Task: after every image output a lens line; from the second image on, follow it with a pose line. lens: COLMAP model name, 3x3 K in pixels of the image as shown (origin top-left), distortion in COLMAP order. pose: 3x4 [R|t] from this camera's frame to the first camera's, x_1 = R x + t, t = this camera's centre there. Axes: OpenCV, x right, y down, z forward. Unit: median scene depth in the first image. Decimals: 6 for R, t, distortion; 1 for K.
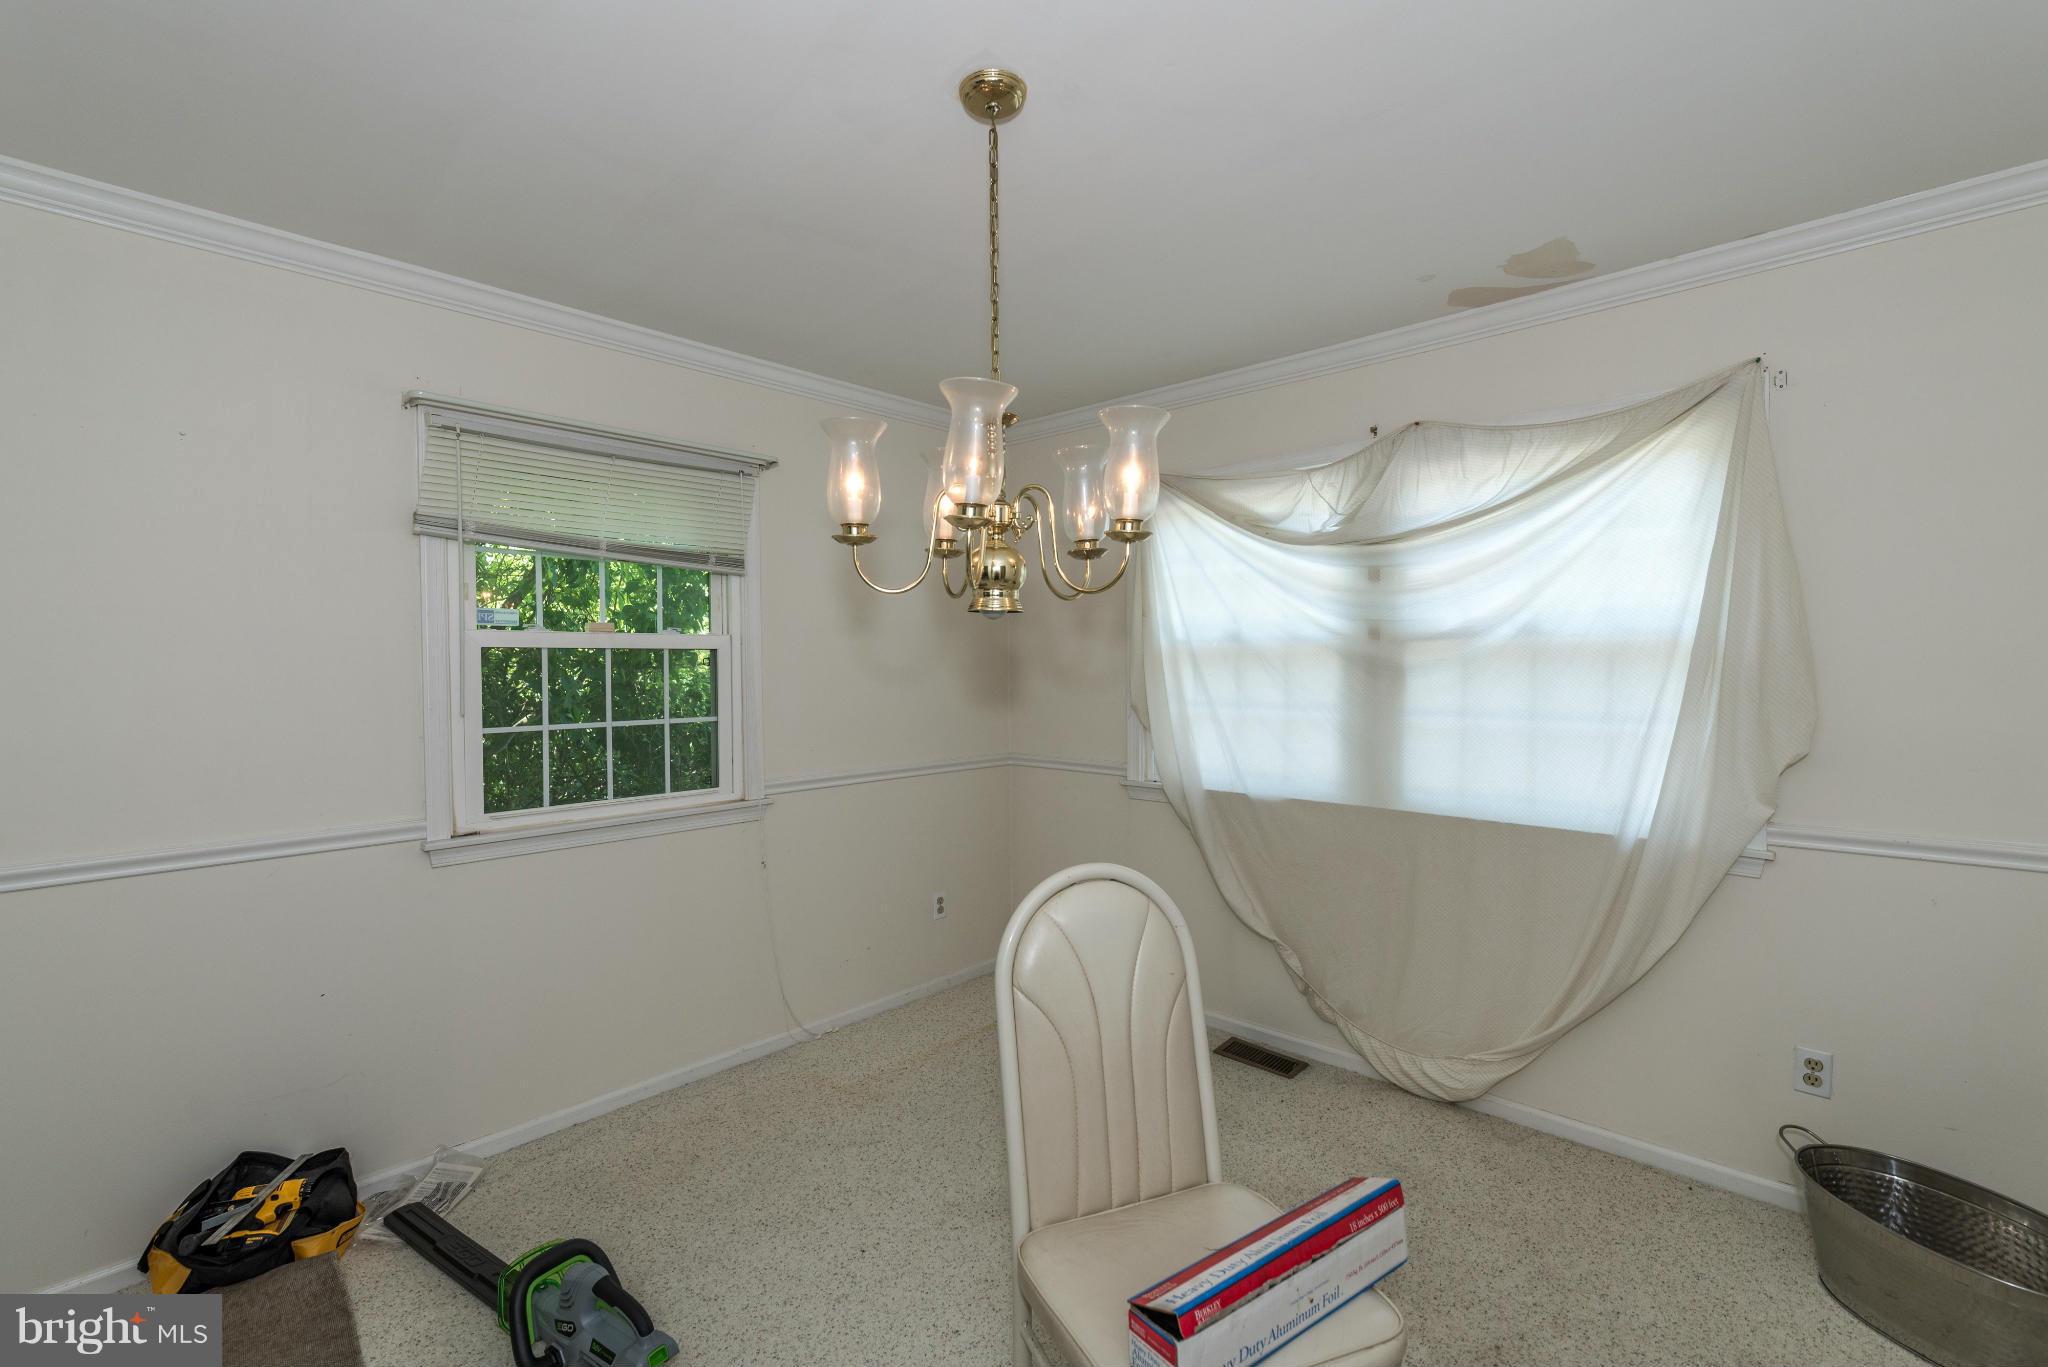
lens RADIAL K [[973.8, 0, 1022.1], [0, 973.8, 677.4], [0, 0, 1]] dist [-0.001710, -0.000363]
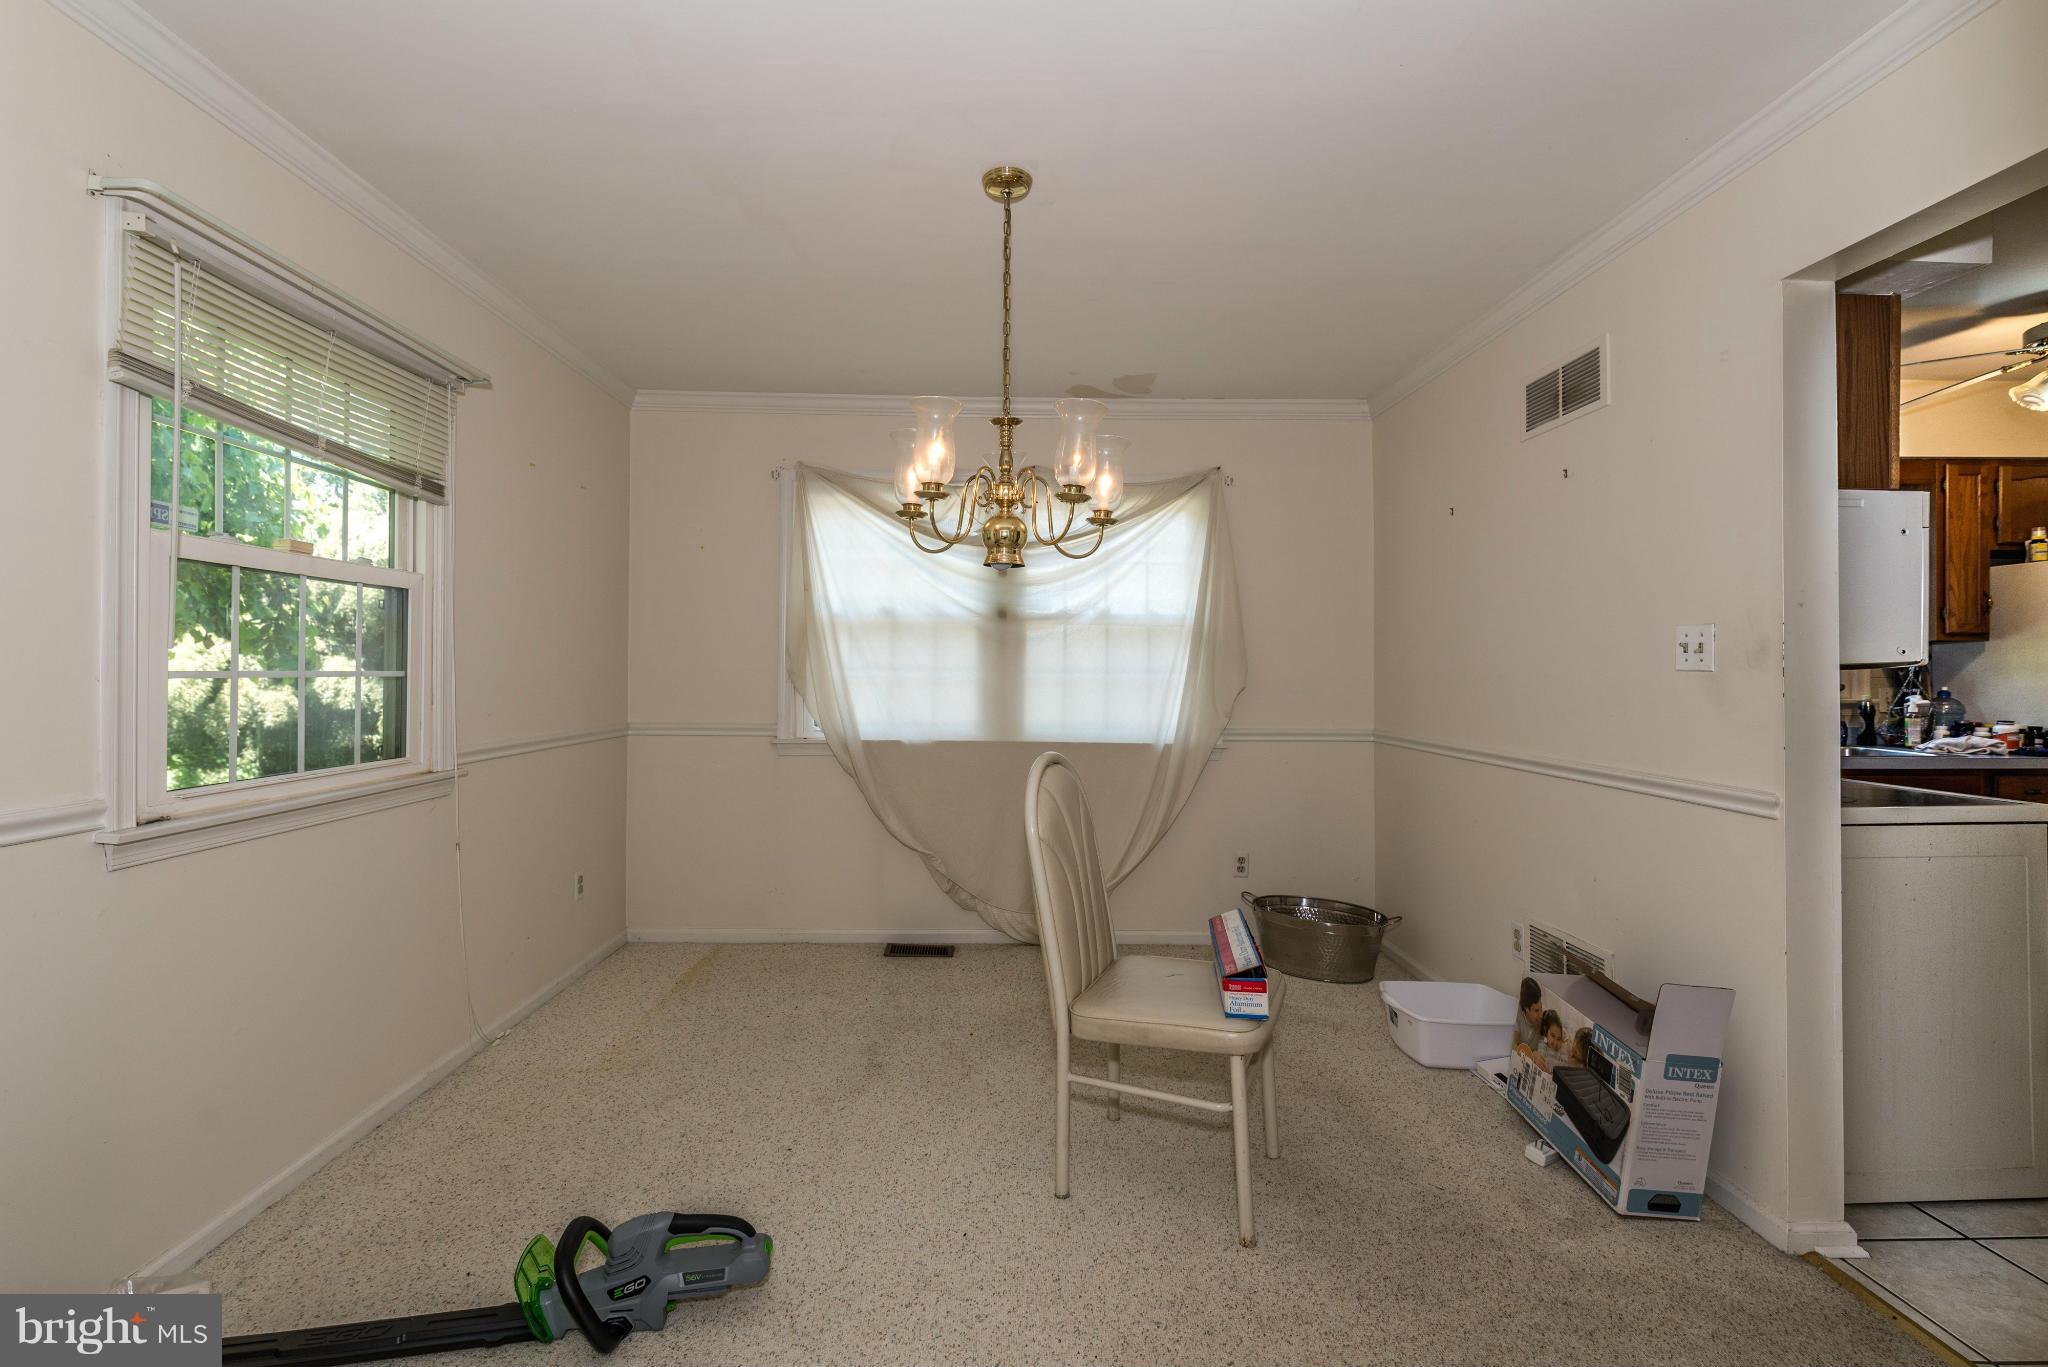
lens RADIAL K [[1006.0, 0, 1026.1], [0, 1006.0, 671.6], [0, 0, 1]] dist [-0.002911, -0.000506]
pose [[0.658651, 0.016734, 0.752263, -0.682732], [0.008063, 0.999538, -0.029294, 0.078589], [-0.752406, 0.025360, 0.658212, 0.048005]]
